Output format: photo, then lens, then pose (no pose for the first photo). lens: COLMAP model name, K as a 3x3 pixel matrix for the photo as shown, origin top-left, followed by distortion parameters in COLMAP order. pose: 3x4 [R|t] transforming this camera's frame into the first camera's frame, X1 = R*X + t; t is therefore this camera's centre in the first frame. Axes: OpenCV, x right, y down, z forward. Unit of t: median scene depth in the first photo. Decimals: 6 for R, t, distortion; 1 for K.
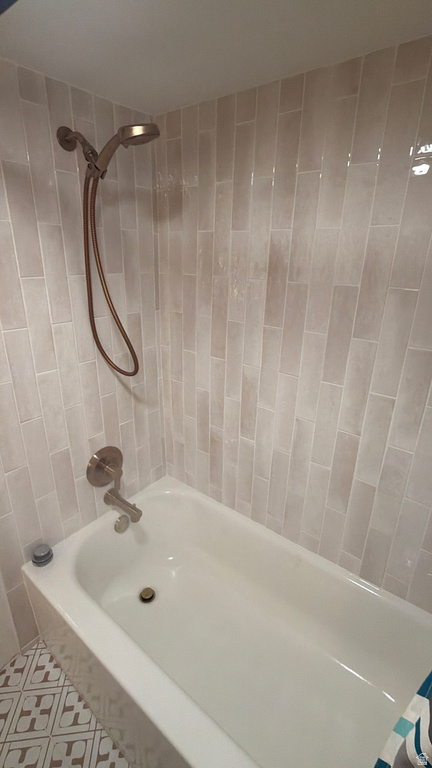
lens RADIAL K [[350.8, 0, 215.7], [0, 350.8, 381.5], [0, 0, 1]] dist [-0.006072, 0.000772]
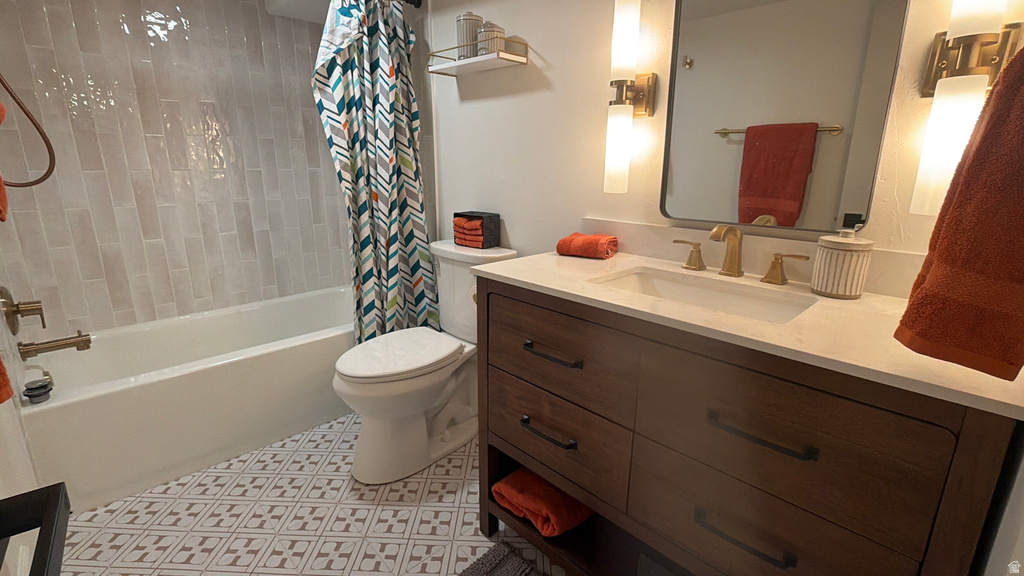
lens RADIAL K [[467.7, 0, 511.3], [0, 467.7, 284.9], [0, 0, 1]] dist [-0.006072, 0.000772]
pose [[0.145323, -0.272694, 0.951062, -1.313892], [0.329615, 0.919697, 0.213335, 0.386956], [-0.932864, 0.282482, 0.223537, -0.406369]]
